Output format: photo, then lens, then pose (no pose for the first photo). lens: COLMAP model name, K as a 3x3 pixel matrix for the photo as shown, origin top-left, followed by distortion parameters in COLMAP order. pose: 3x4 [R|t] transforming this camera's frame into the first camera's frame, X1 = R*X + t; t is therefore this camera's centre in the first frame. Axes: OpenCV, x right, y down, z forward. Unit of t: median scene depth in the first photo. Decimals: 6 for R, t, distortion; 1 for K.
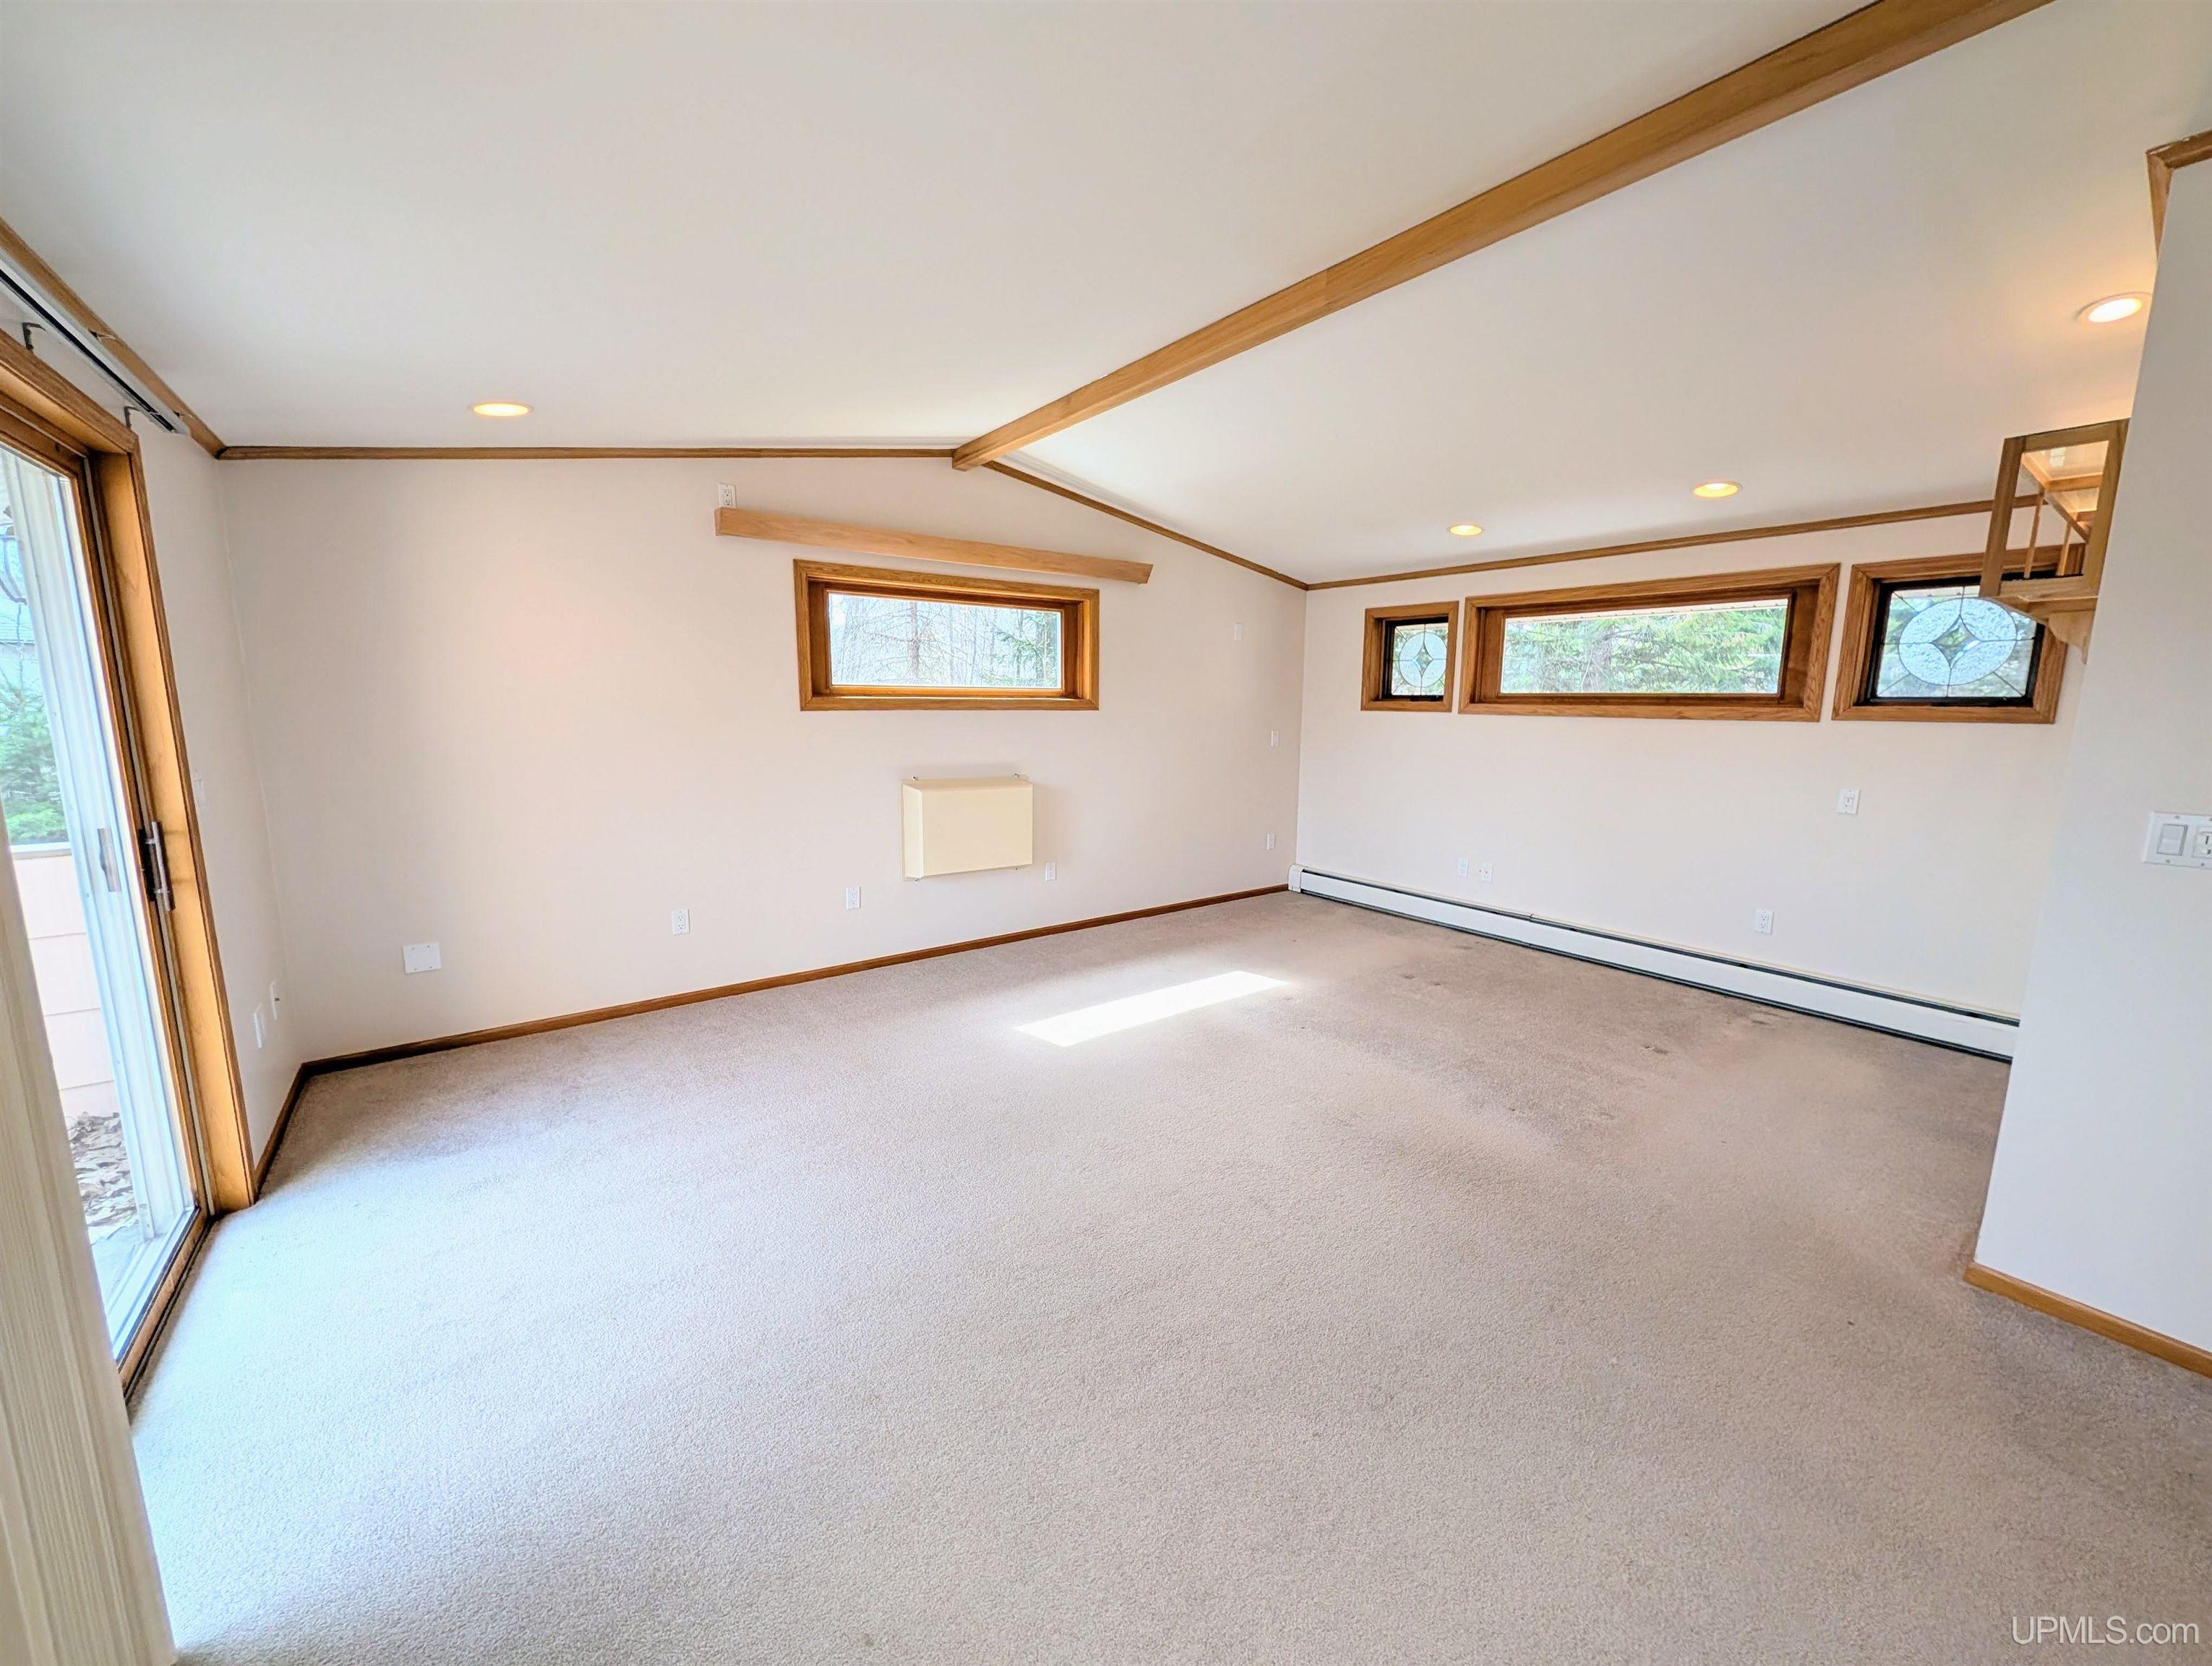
lens RADIAL K [[852.7, 0, 1117.5], [0, 852.7, 835.5], [0, 0, 1]] dist [0.005006, -0.001544]
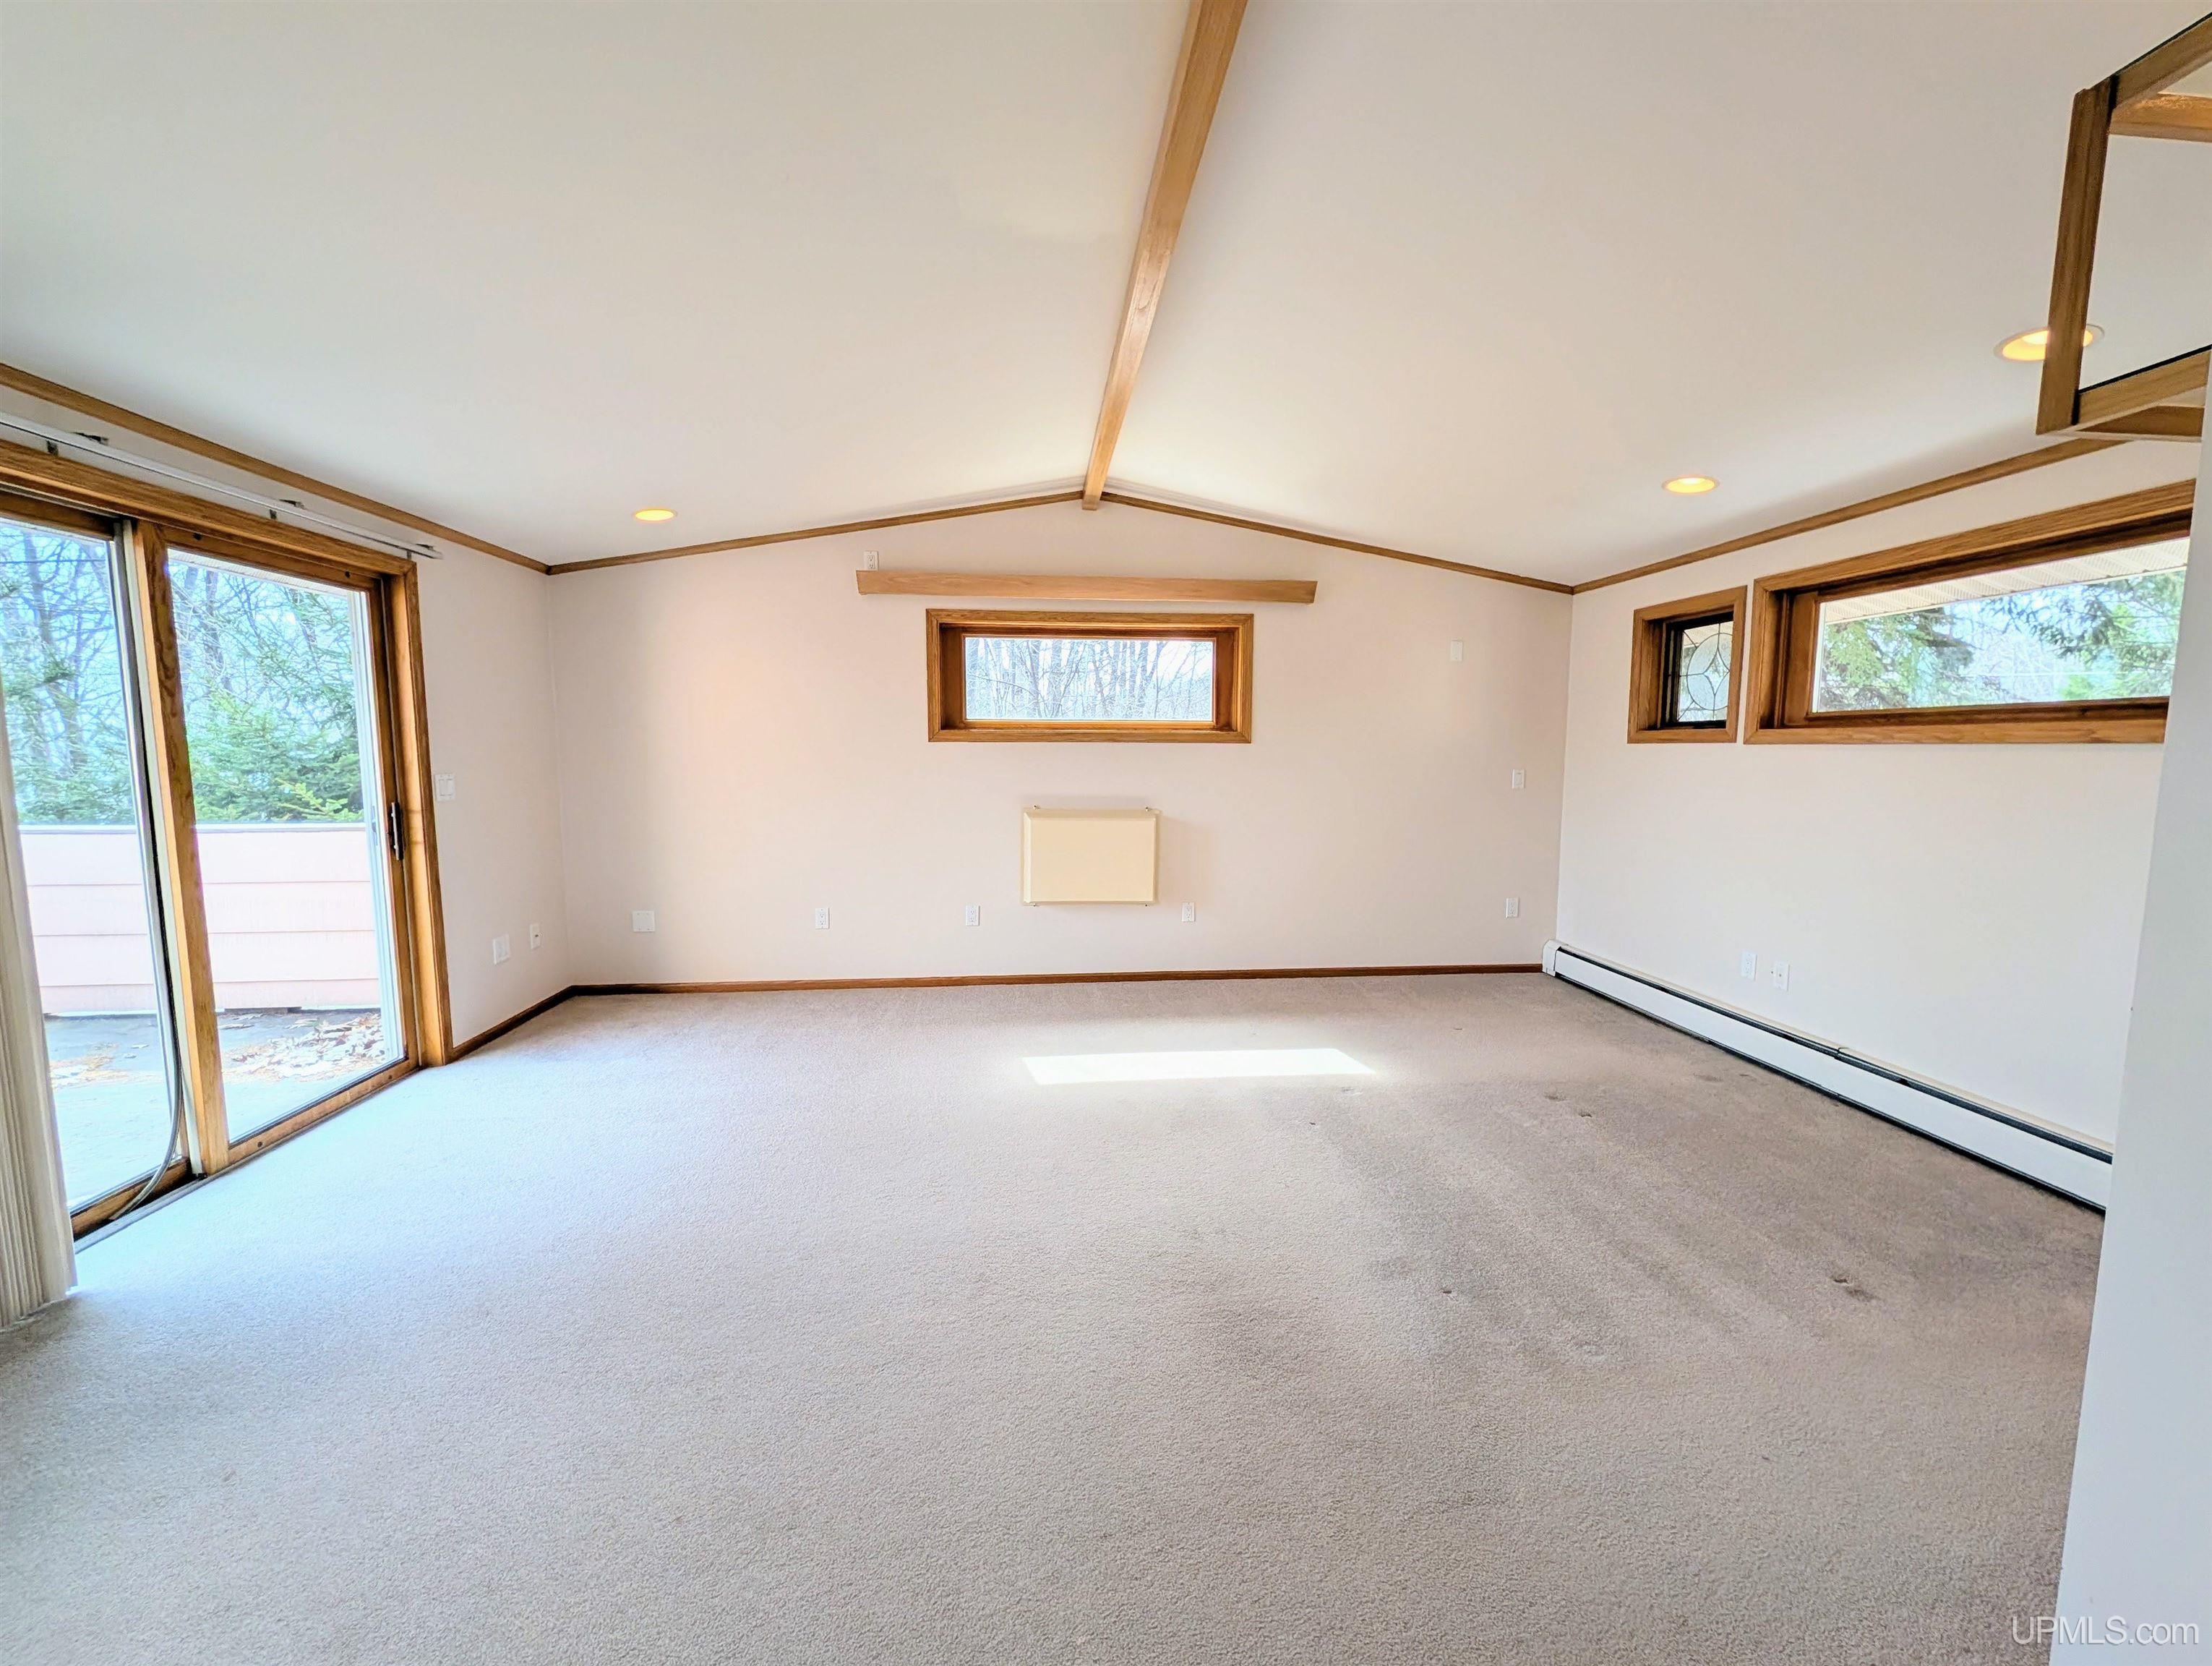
lens RADIAL K [[852.7, 0, 1104.4], [0, 852.7, 830.7], [0, 0, 1]] dist [0.005006, -0.001544]
pose [[0.852535, 0.044457, -0.520776, 0.352244], [-0.078841, 0.995914, -0.044049, 0.001188], [0.516690, 0.078611, 0.852556, 0.147220]]
